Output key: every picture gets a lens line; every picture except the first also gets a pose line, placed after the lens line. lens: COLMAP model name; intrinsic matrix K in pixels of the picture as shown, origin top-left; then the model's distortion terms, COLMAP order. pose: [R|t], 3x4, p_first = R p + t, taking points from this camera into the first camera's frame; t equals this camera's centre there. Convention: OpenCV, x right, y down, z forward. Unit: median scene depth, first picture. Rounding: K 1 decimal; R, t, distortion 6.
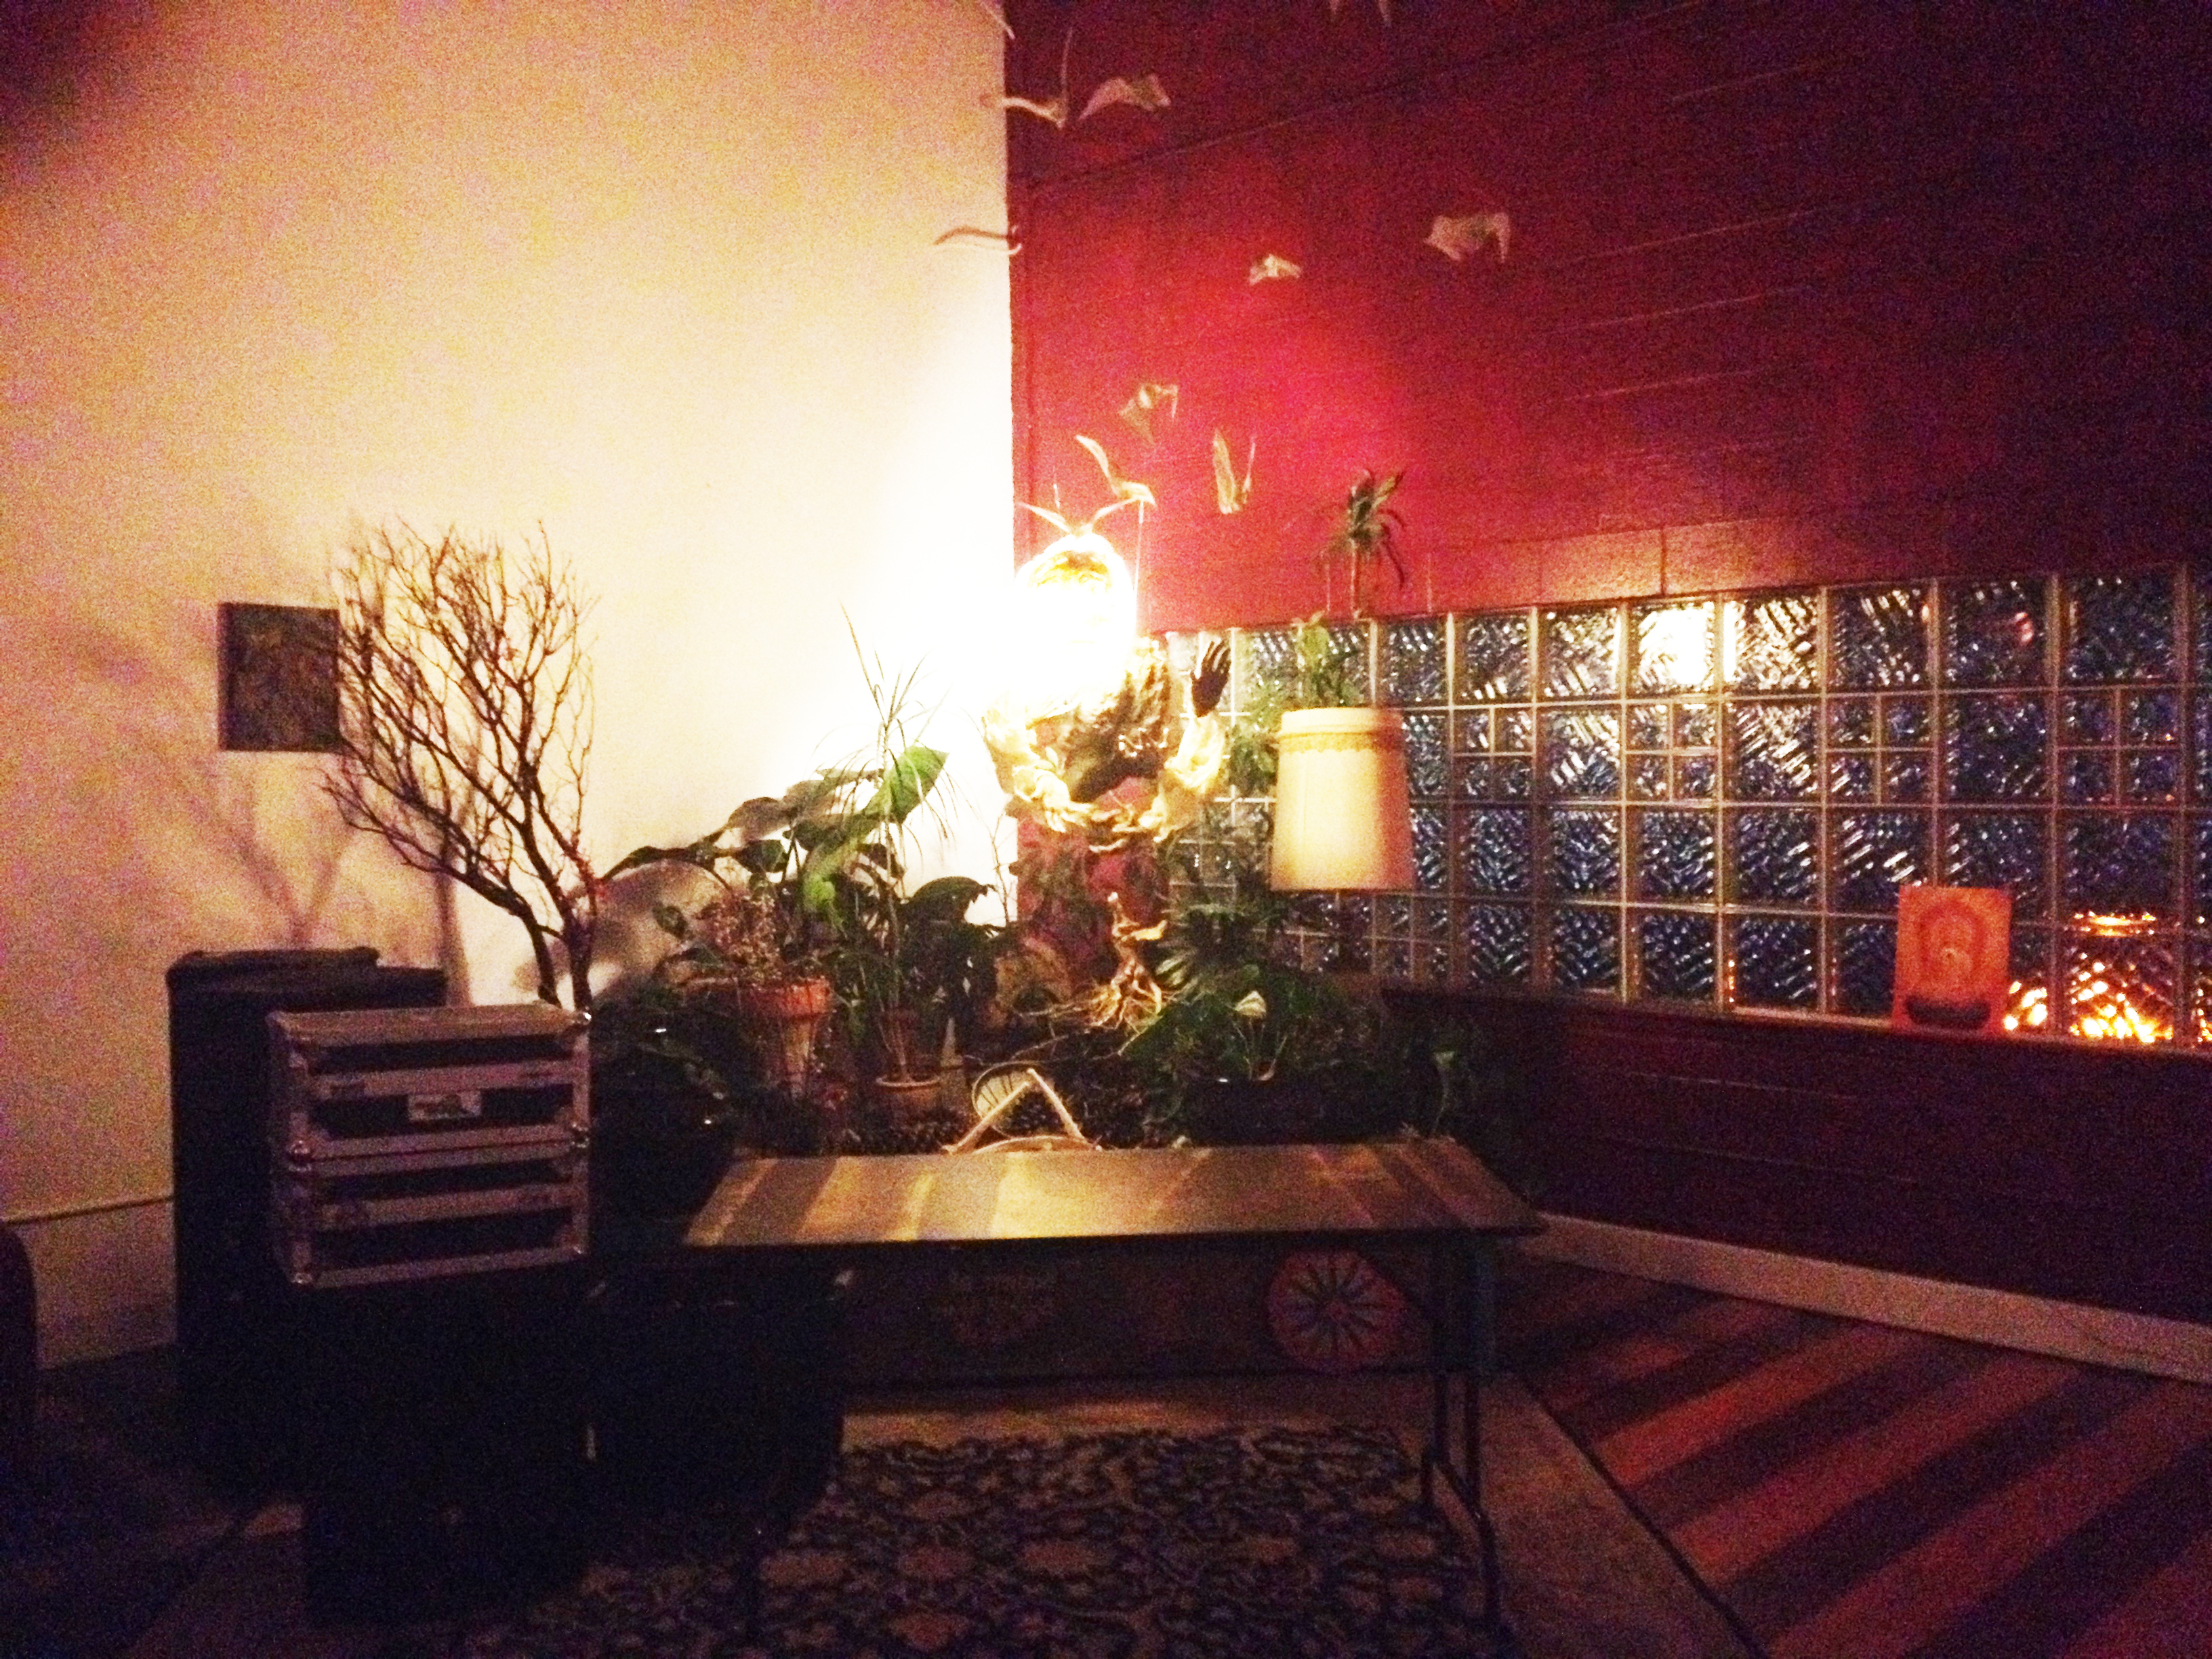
lens RADIAL K [[2225.3, 0, 1106.0], [0, 2225.3, 829.5], [0, 0, 1]] dist [0.070531, -0.009110]
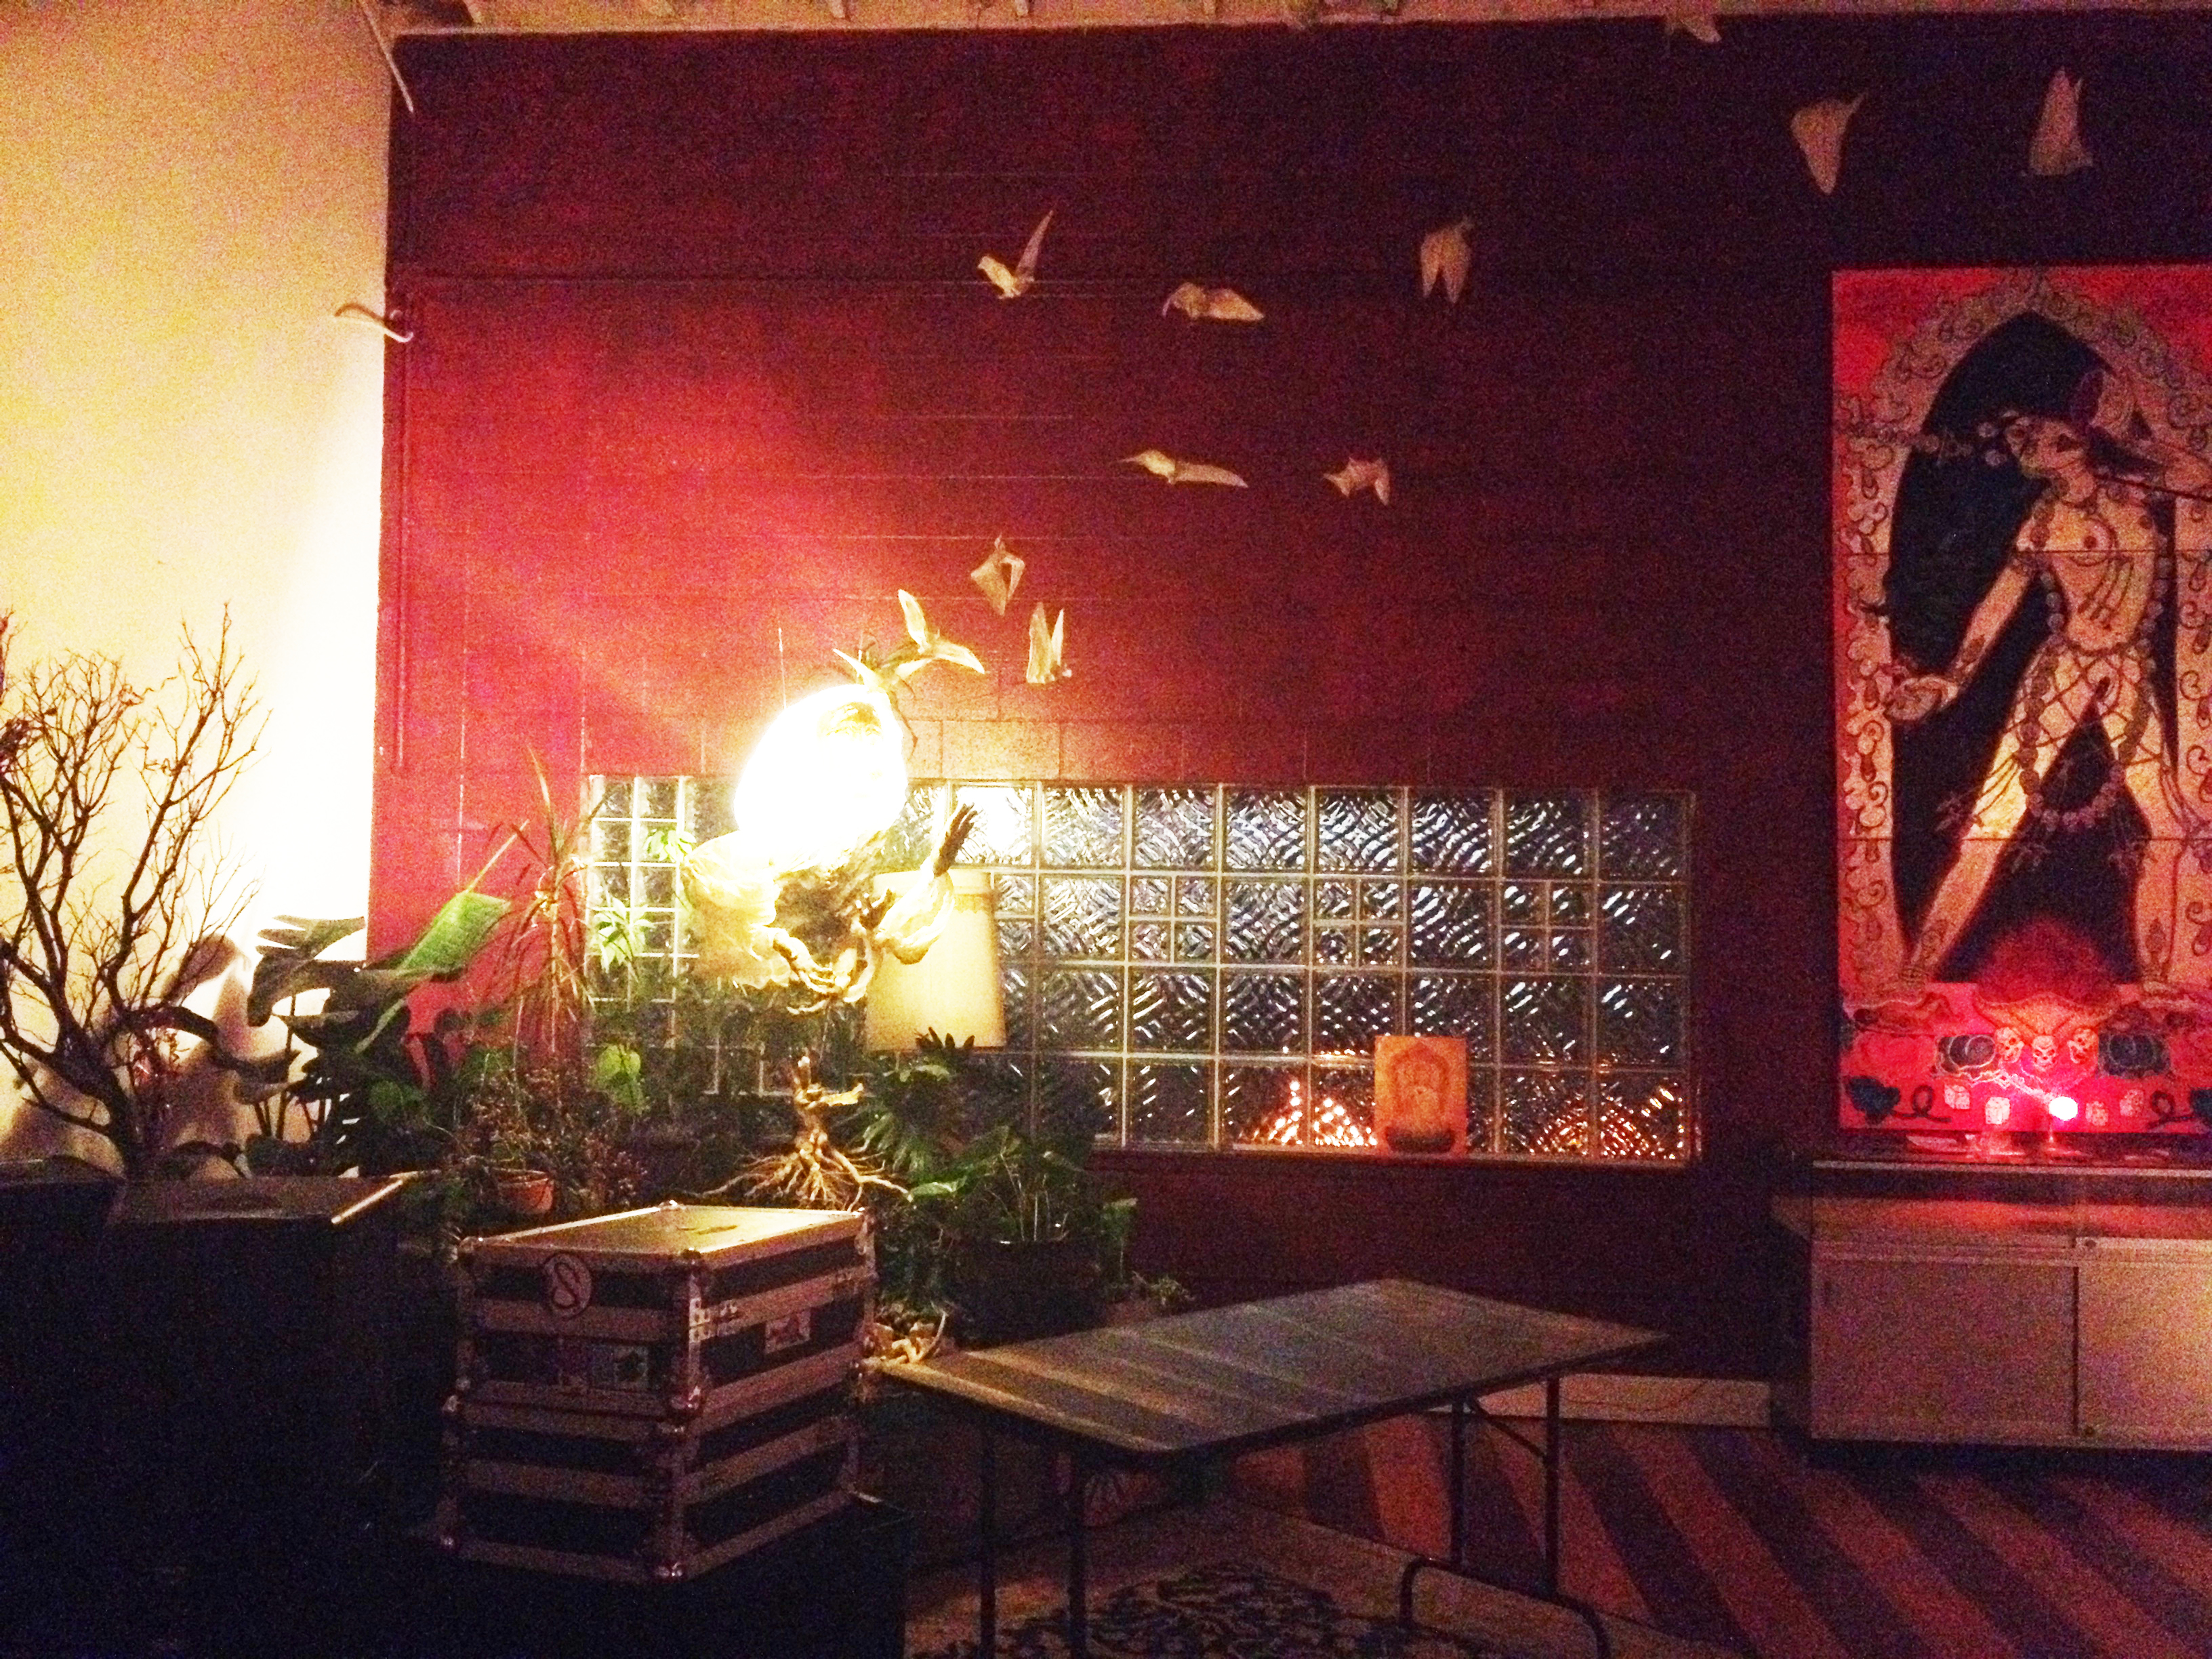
lens RADIAL K [[2162.0, 0, 1106.0], [0, 2162.0, 829.5], [0, 0, 1]] dist [-0.001460, -0.003791]
pose [[0.738957, 0.047052, 0.672108, -0.526931], [-0.008736, 0.998144, -0.060271, -0.014344], [-0.673696, 0.038666, 0.737997, 0.225699]]
